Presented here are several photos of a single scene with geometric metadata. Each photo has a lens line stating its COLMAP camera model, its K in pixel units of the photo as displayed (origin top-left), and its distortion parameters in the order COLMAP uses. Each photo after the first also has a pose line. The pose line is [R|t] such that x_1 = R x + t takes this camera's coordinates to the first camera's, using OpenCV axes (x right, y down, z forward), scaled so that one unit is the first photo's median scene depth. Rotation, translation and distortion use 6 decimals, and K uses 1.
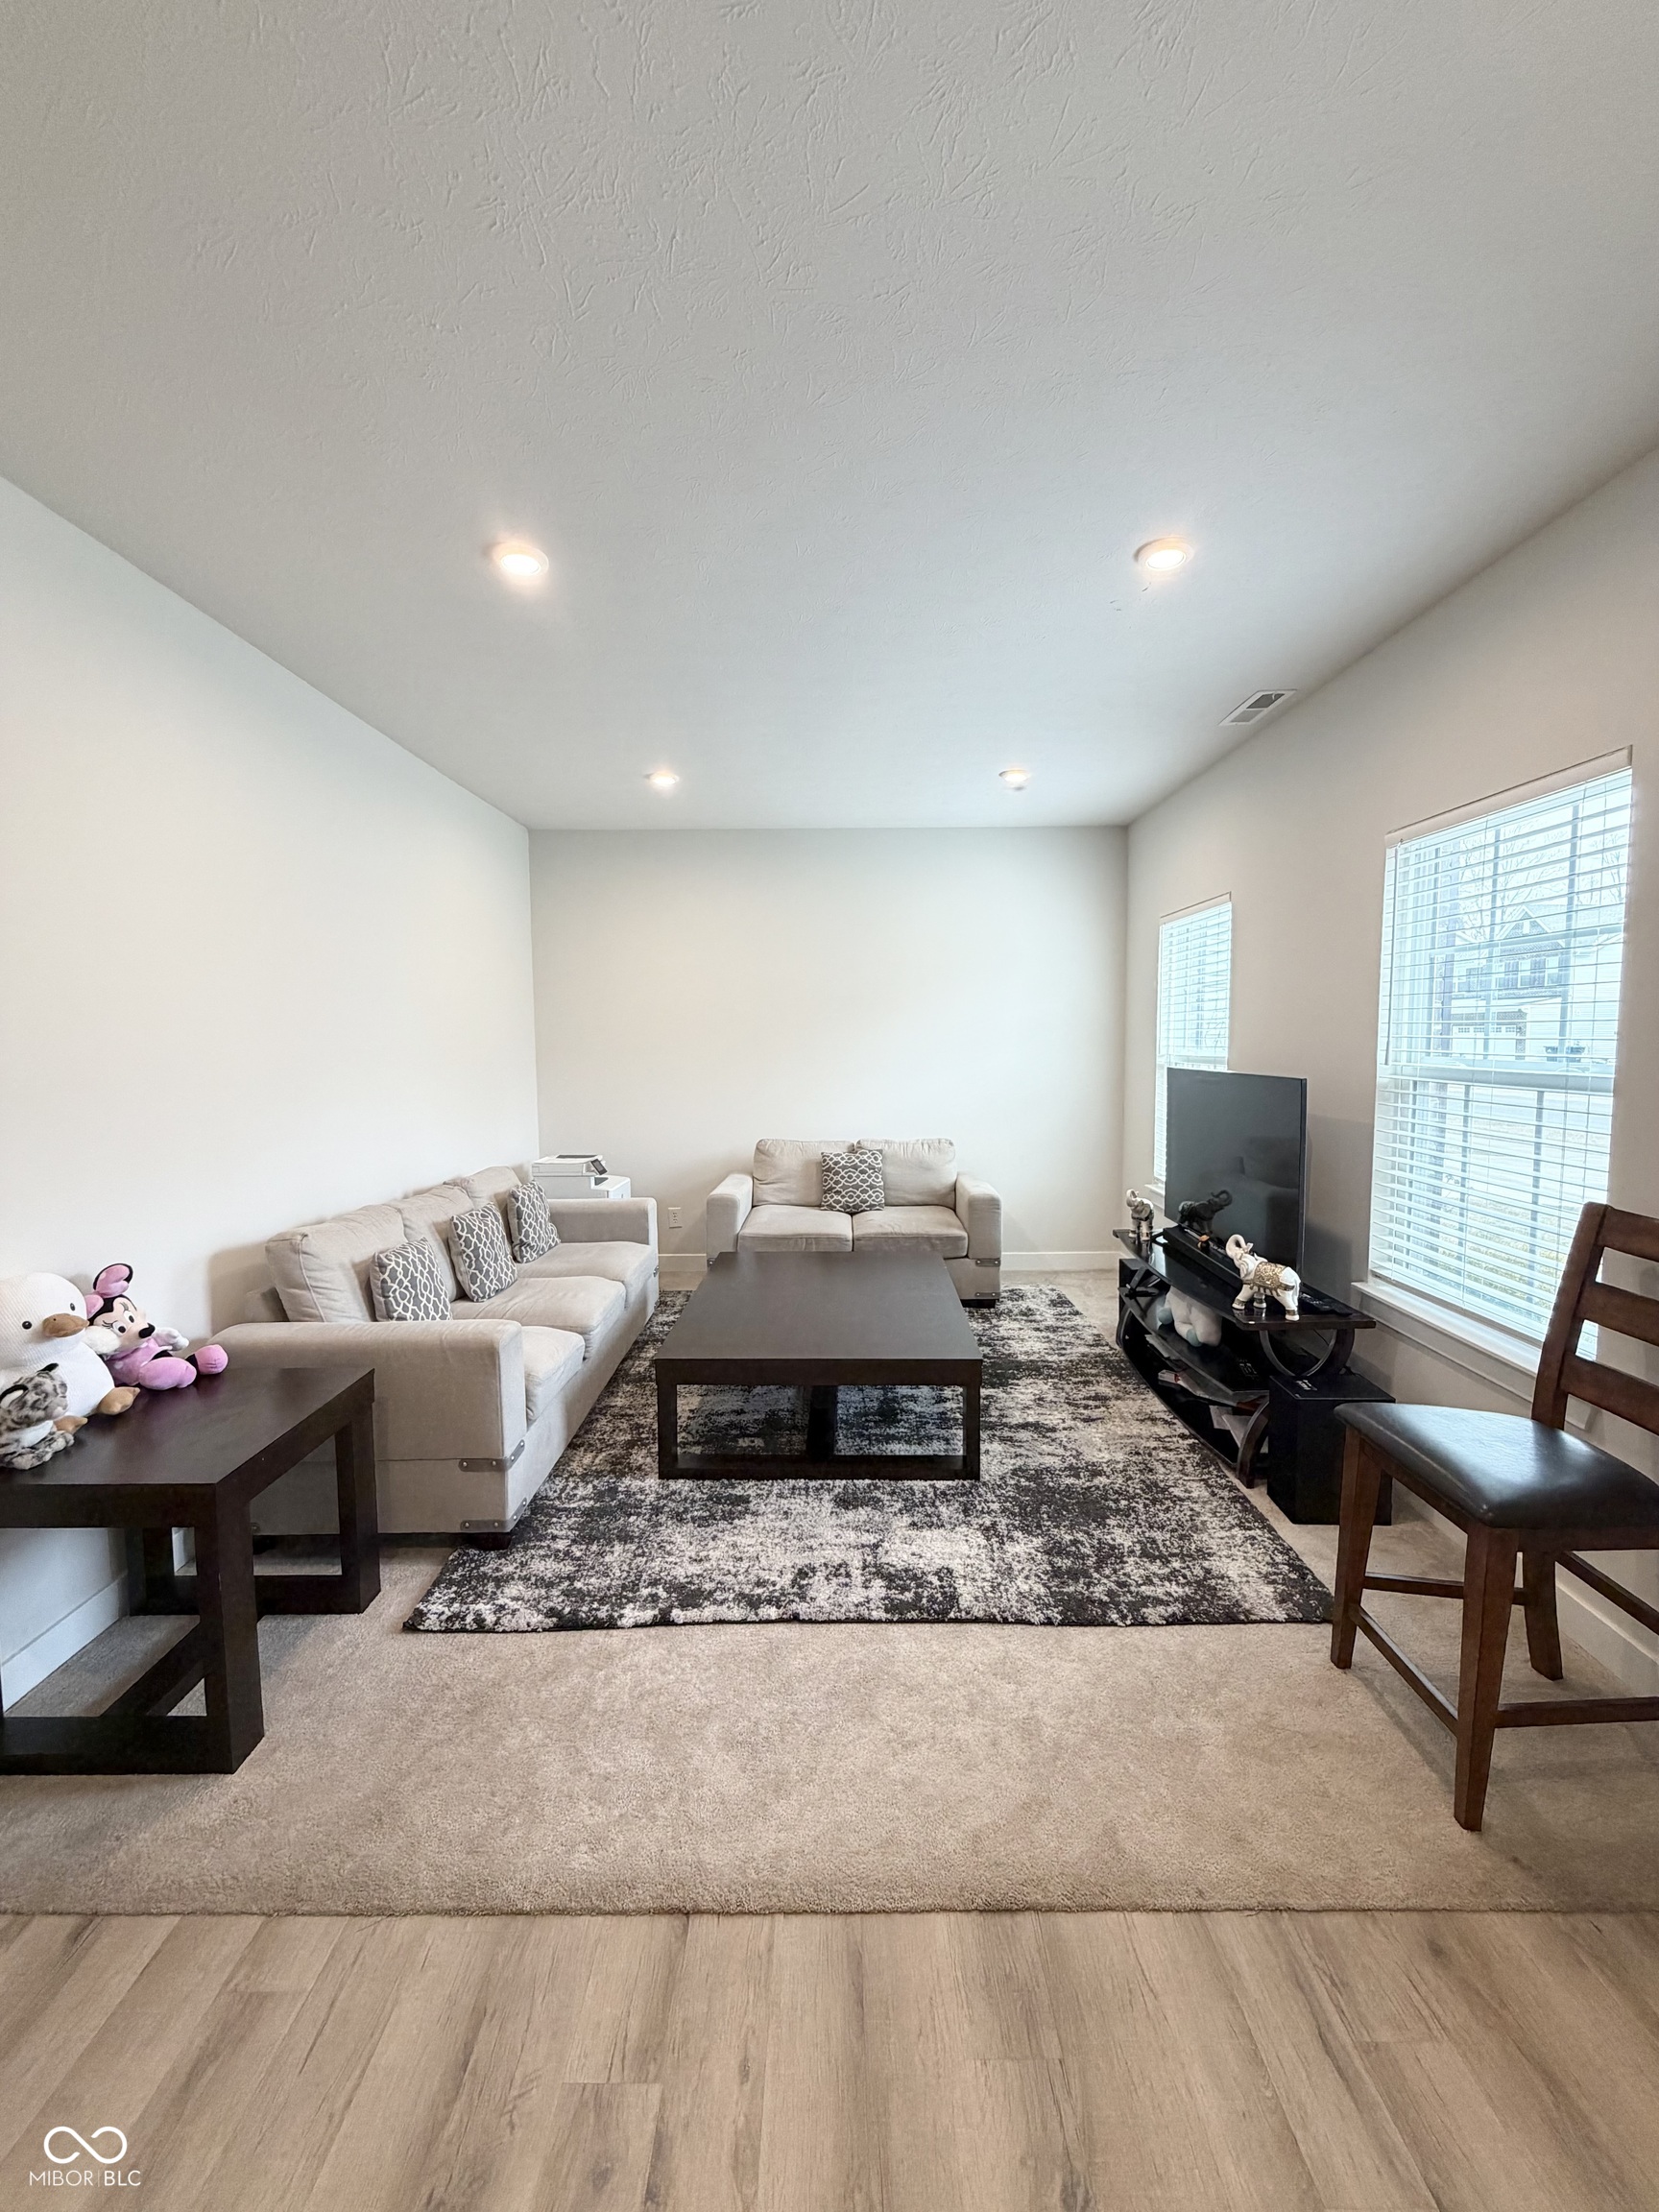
lens RADIAL K [[882.2, 0, 830.5], [0, 882.2, 1097.9], [0, 0, 1]] dist [0.001249, 0.000064]
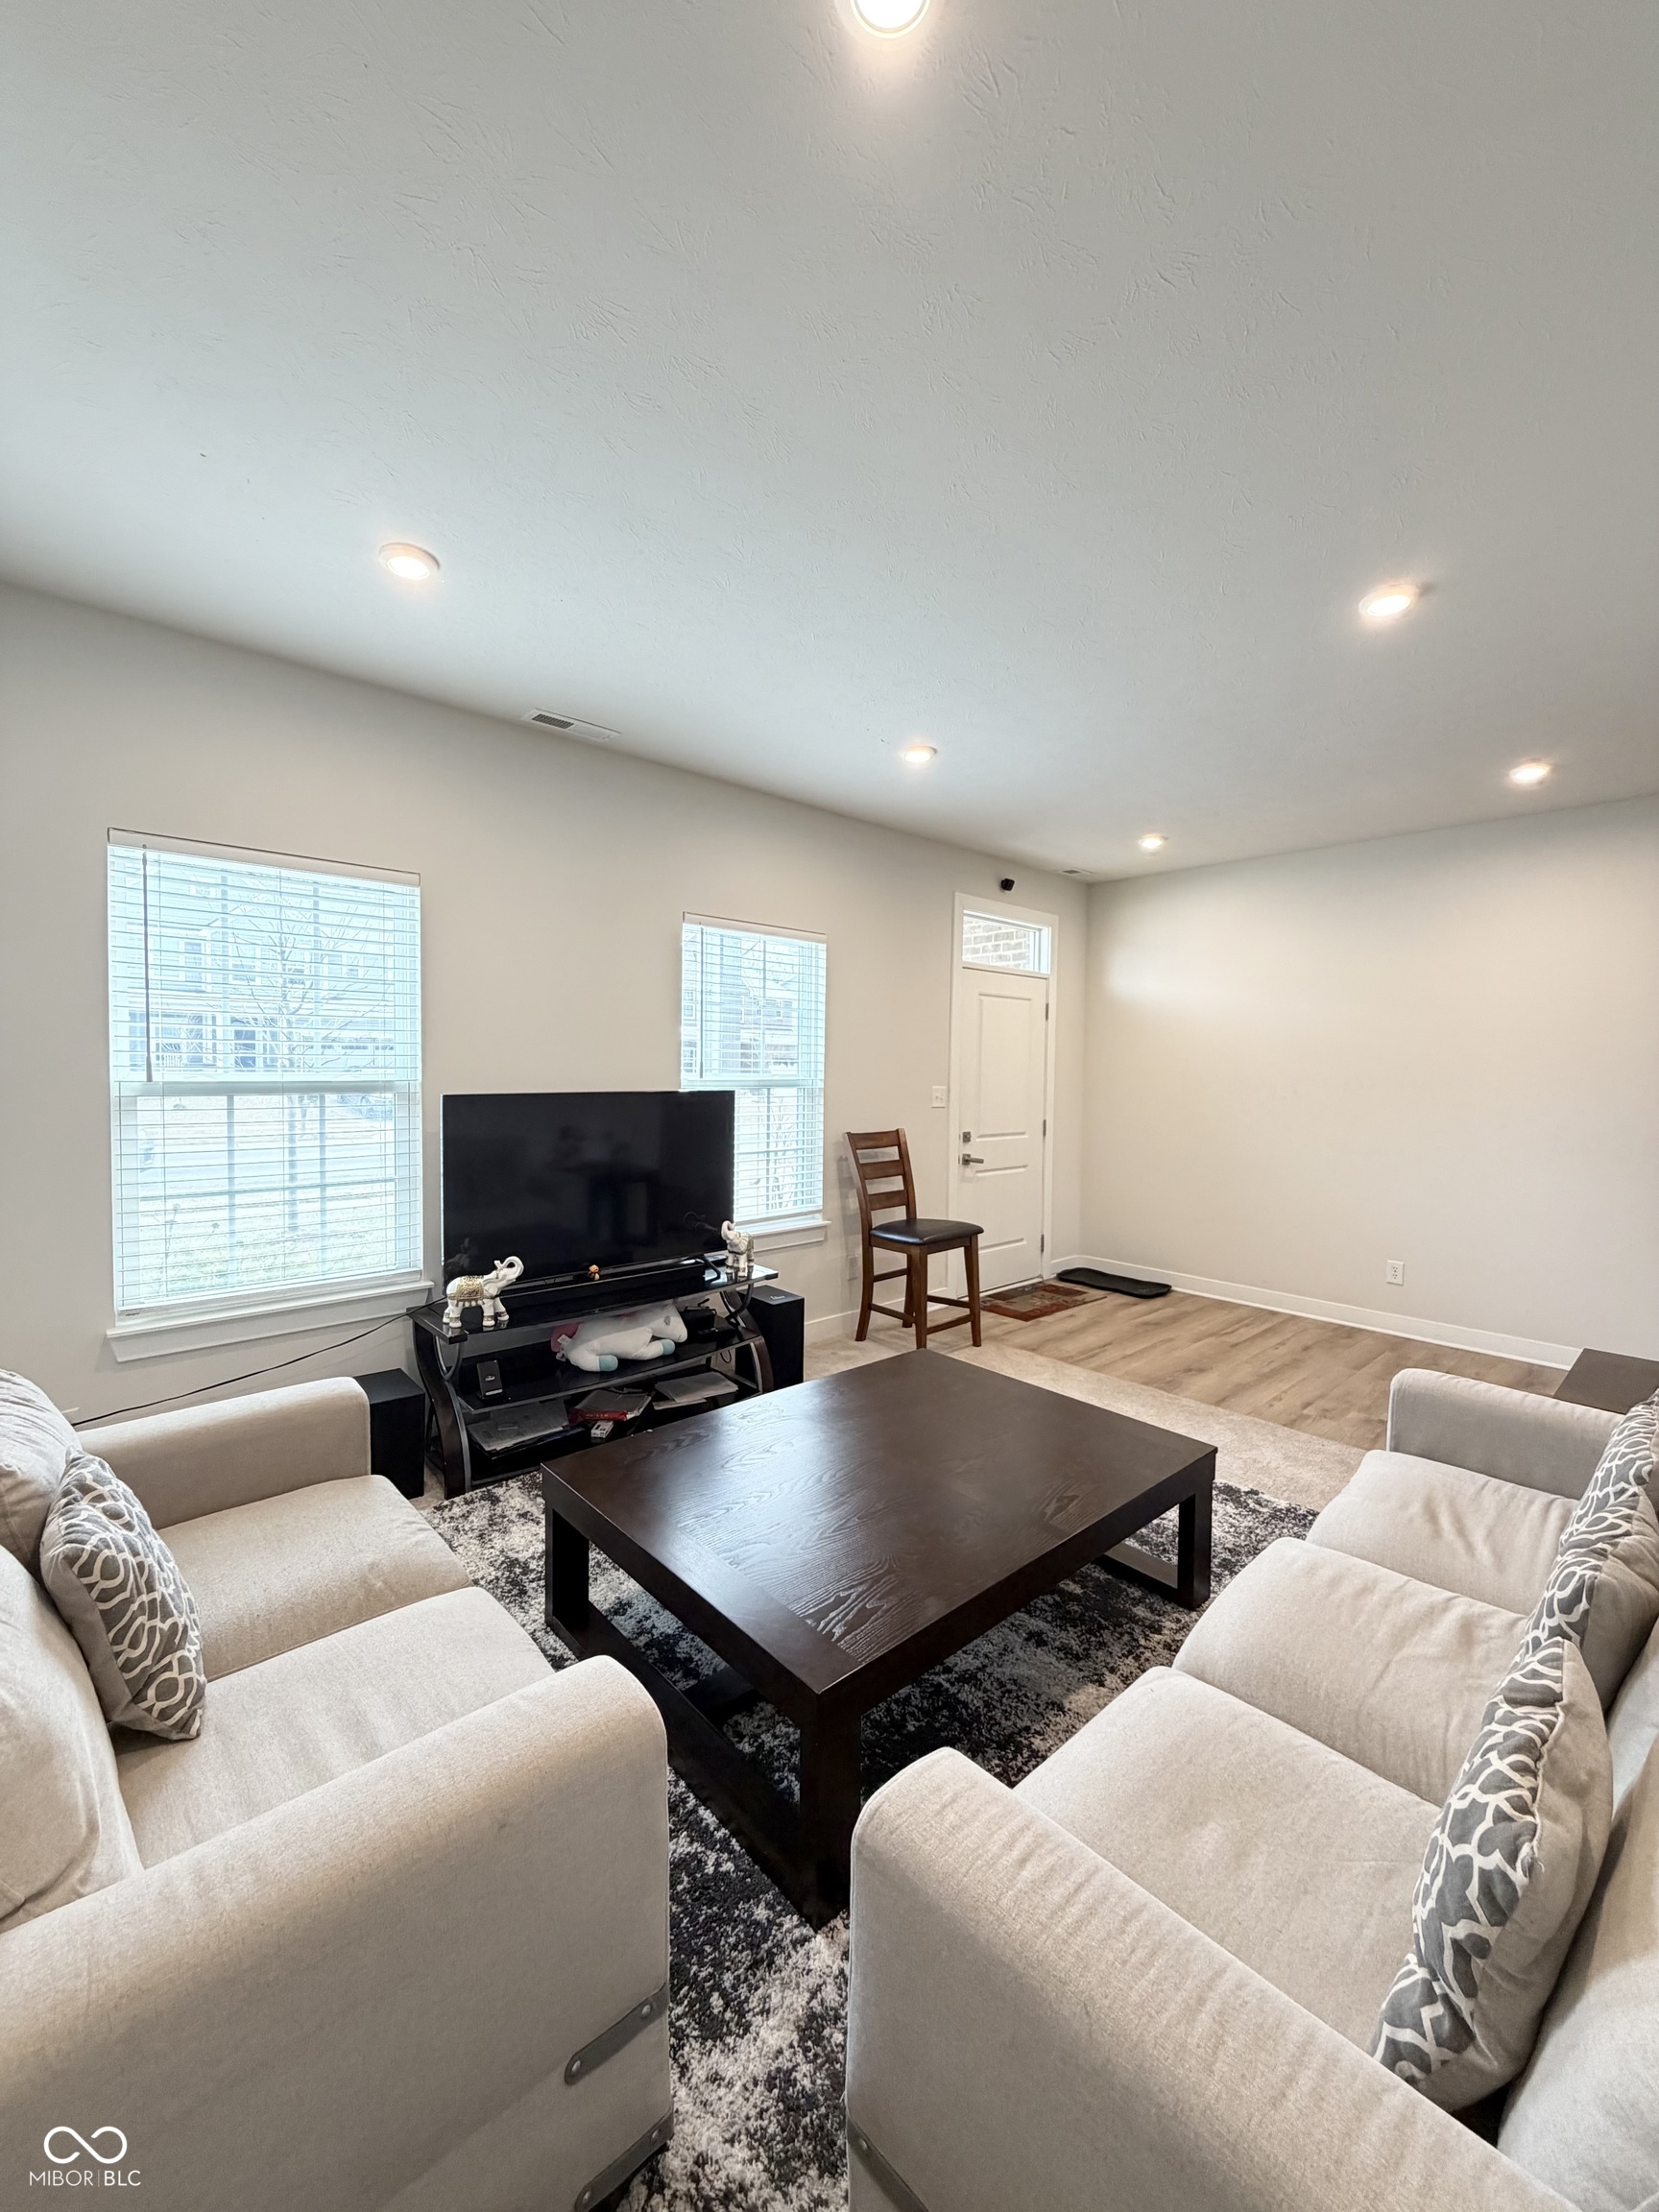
lens RADIAL K [[882.2, 0, 830.5], [0, 882.2, 1097.9], [0, 0, 1]] dist [0.001249, 0.000064]
pose [[-0.685812, -0.034264, 0.726972, -0.651465], [0.042838, 0.995259, 0.087321, -0.143331], [-0.726517, 0.091028, -0.681093, 2.161818]]
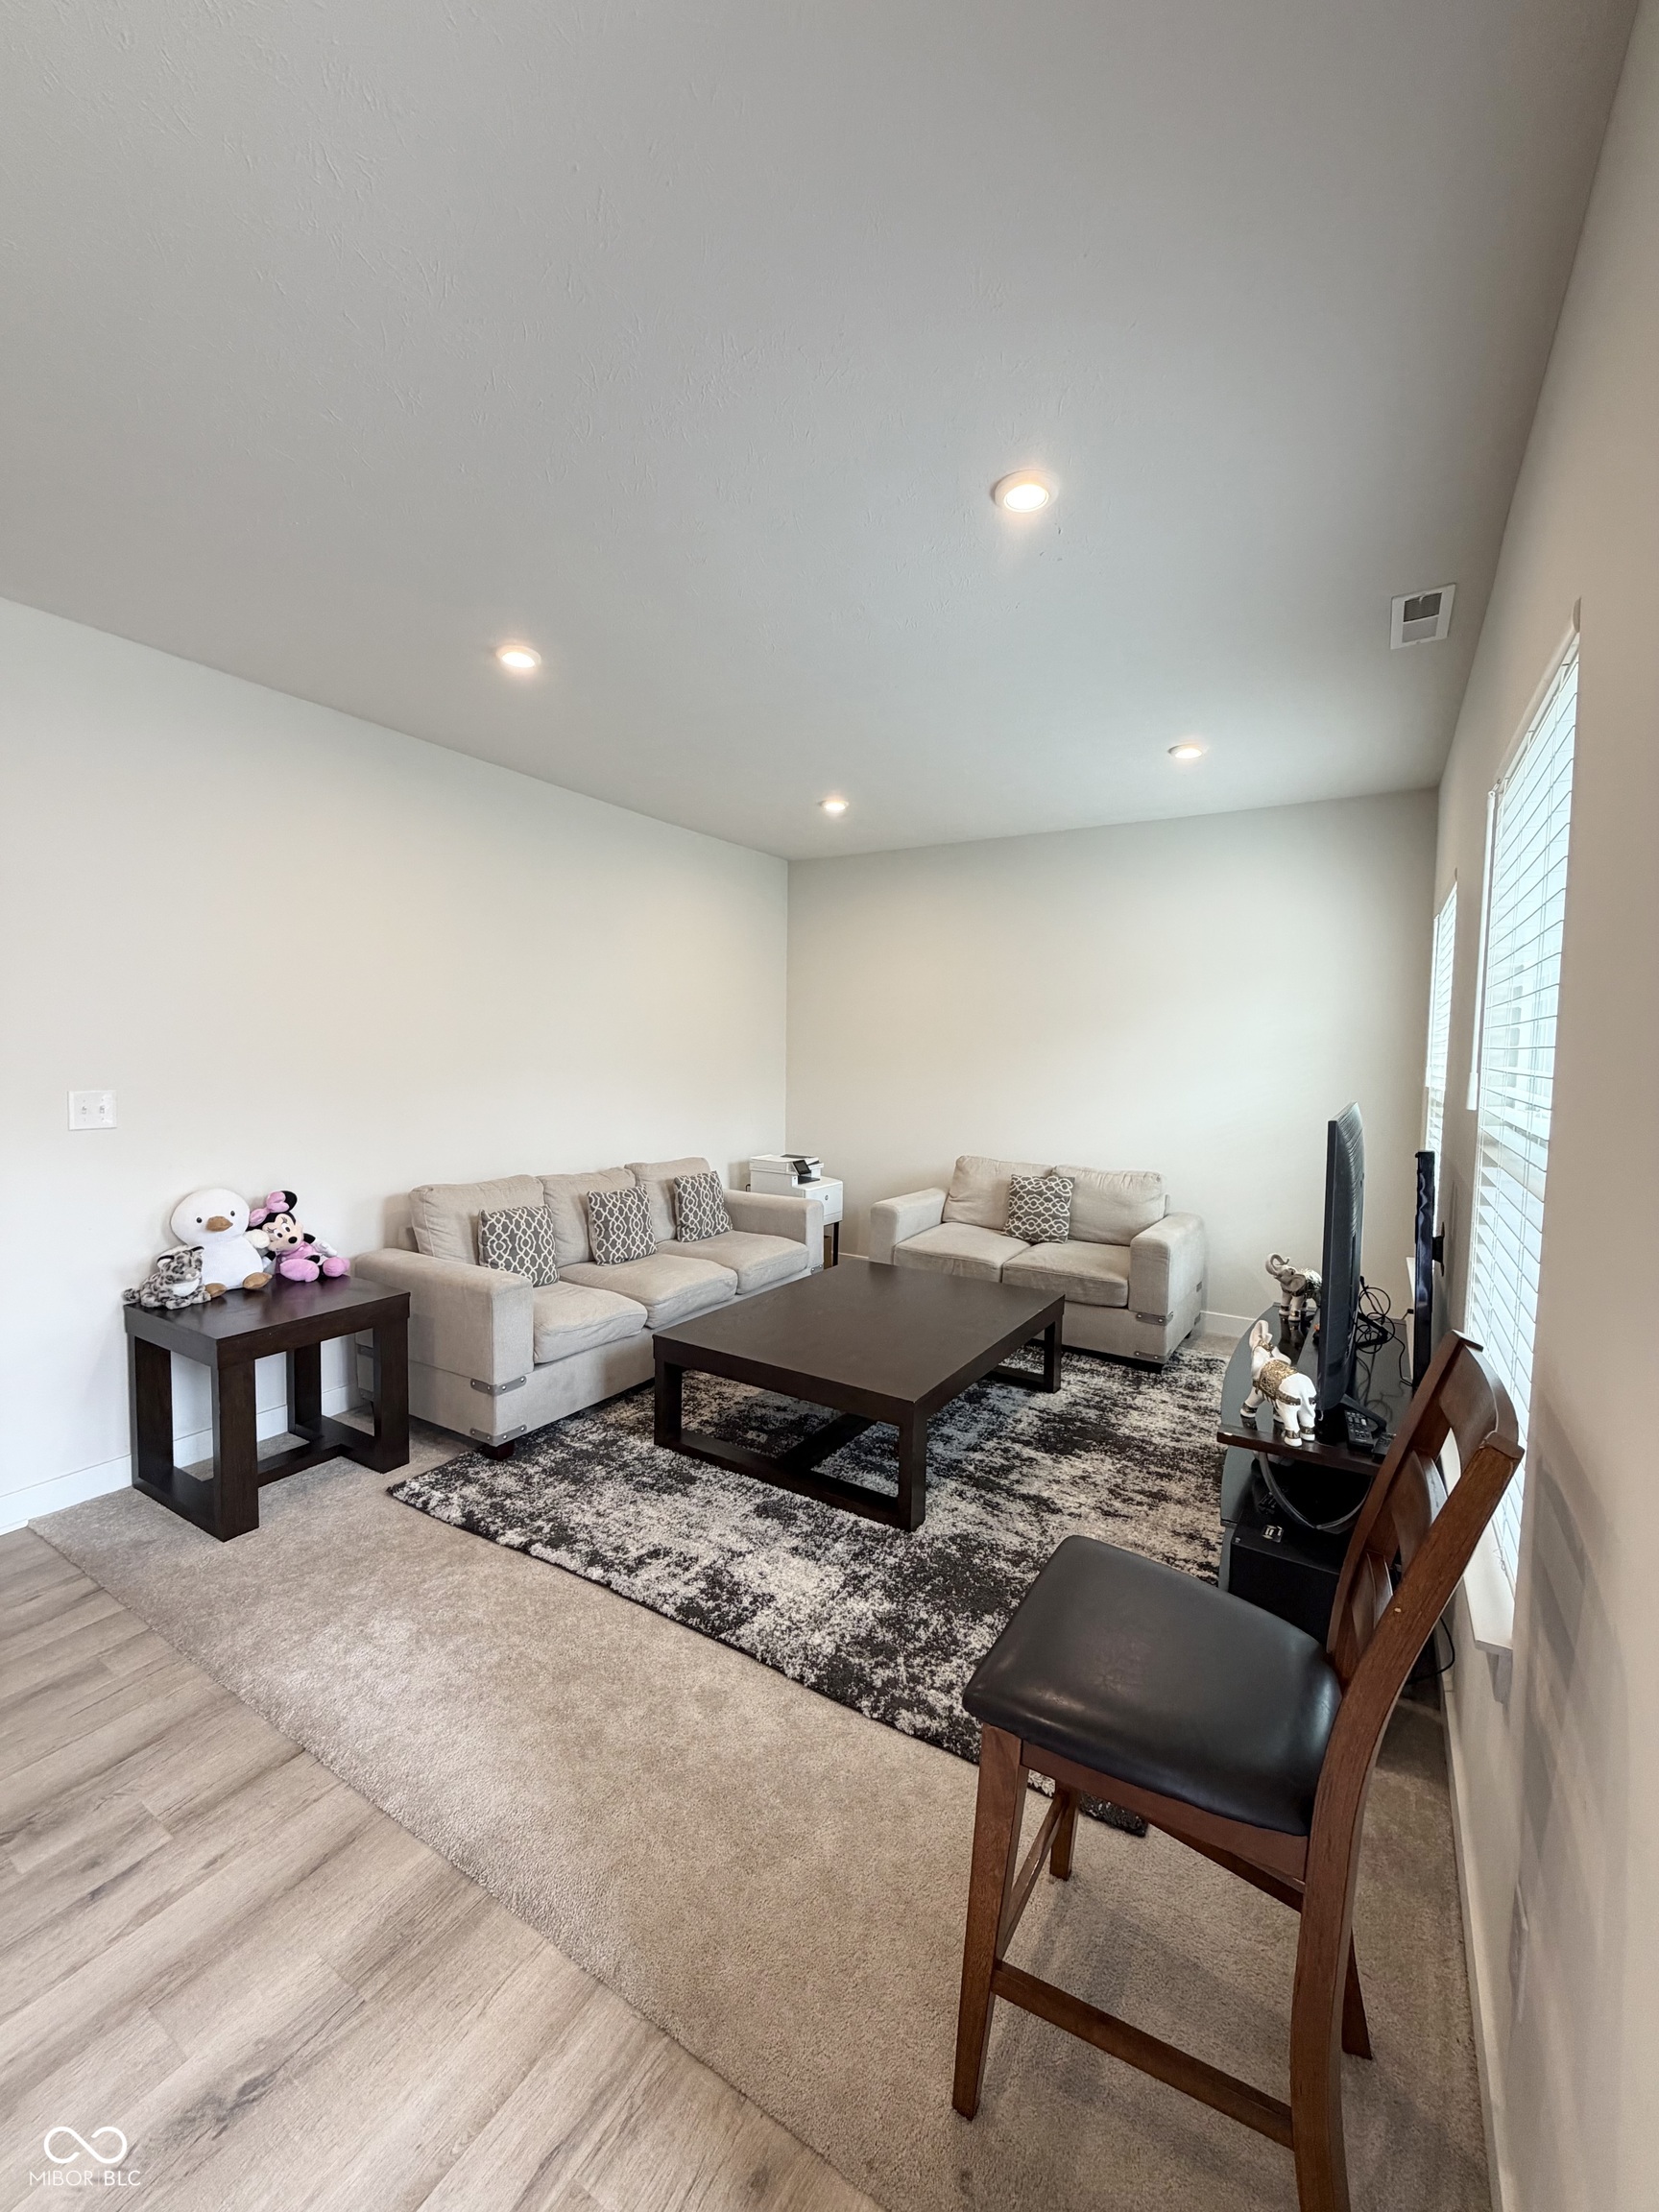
lens RADIAL K [[882.2, 0, 830.5], [0, 882.2, 1097.9], [0, 0, 1]] dist [0.001249, 0.000064]
pose [[0.853583, 0.050317, -0.518522, 0.668471], [-0.058436, 0.998291, 0.000677, -0.020690], [0.517670, 0.029723, 0.855064, 0.184921]]
